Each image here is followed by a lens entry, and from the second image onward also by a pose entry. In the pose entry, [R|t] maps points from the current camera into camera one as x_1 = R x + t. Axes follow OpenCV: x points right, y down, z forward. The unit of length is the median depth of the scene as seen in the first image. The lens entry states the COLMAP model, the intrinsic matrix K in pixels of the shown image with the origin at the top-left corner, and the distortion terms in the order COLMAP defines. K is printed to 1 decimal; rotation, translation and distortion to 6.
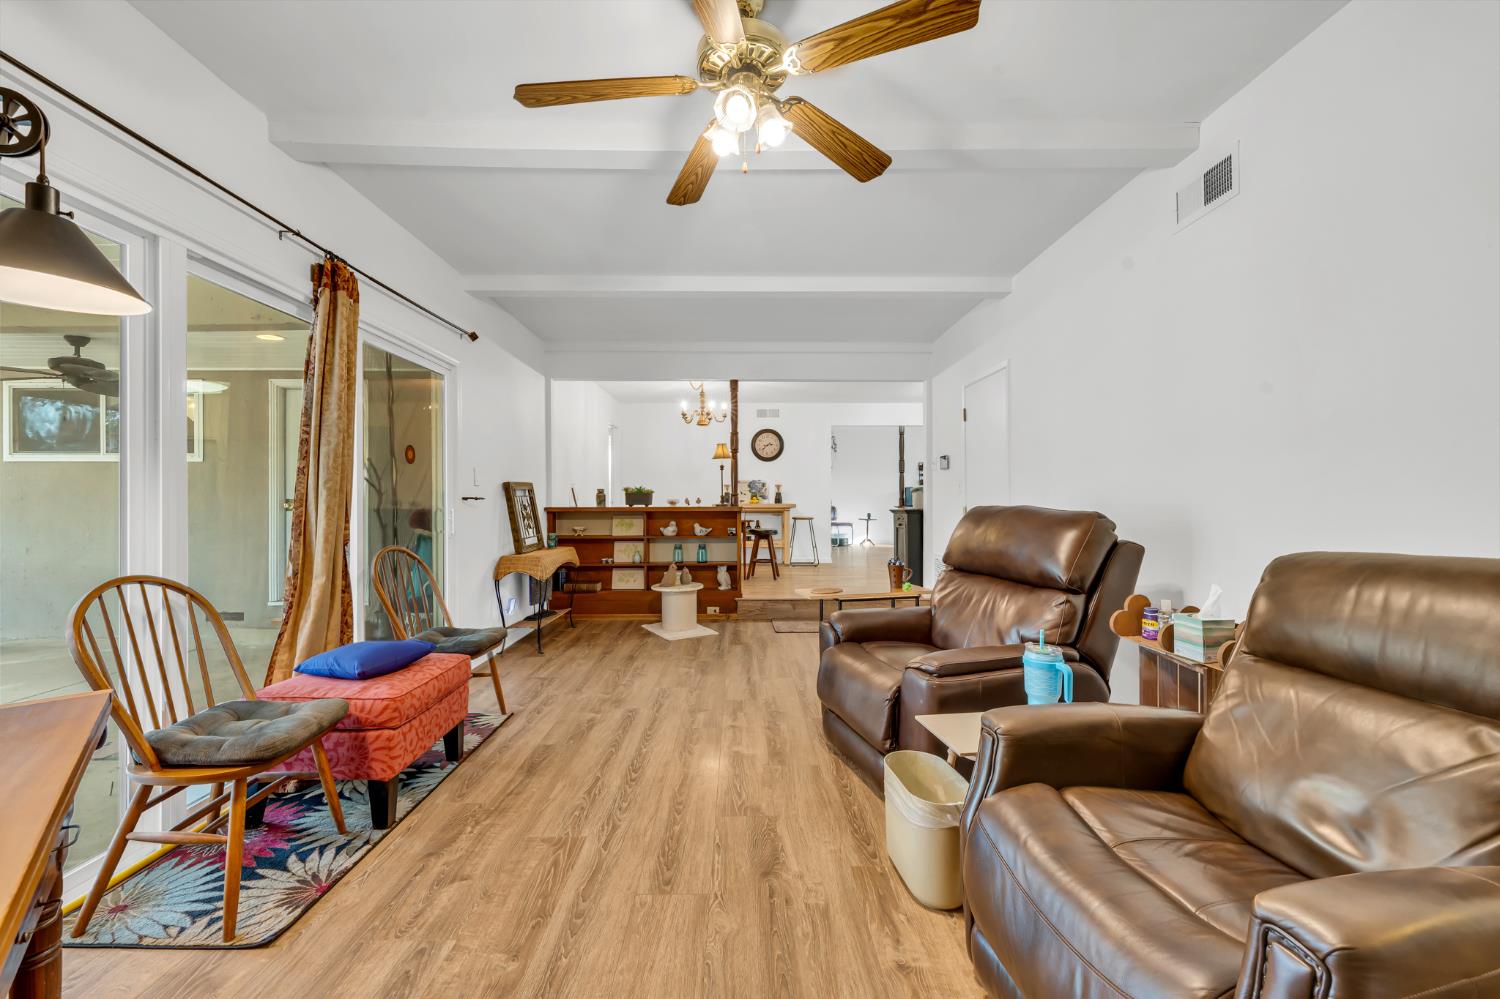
lens RADIAL K [[512.1, 0, 750.0], [0, 512.1, 499.5], [0, 0, 1]] dist [-0.000808, -0.000103]
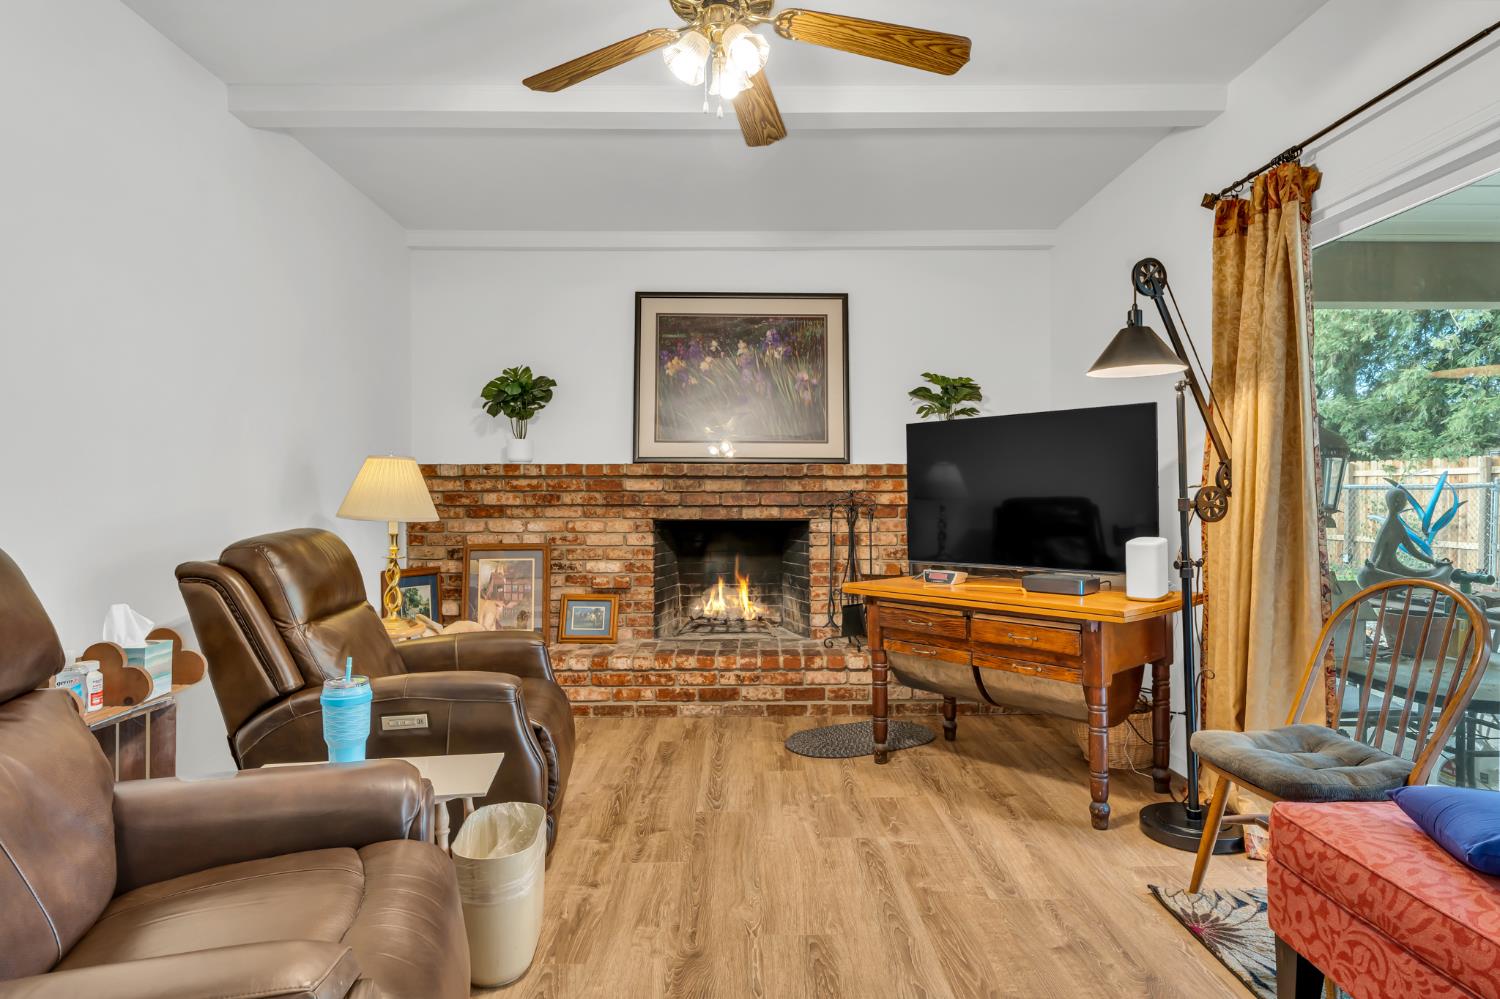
lens RADIAL K [[721.5, 0, 750.0], [0, 721.5, 499.5], [0, 0, 1]] dist [0.001641, 0.000145]
pose [[-0.999927, 0.002892, 0.011736, -0.074668], [0.003024, 0.999932, 0.011244, -0.003649], [-0.011703, 0.011279, -0.999868, 2.247765]]
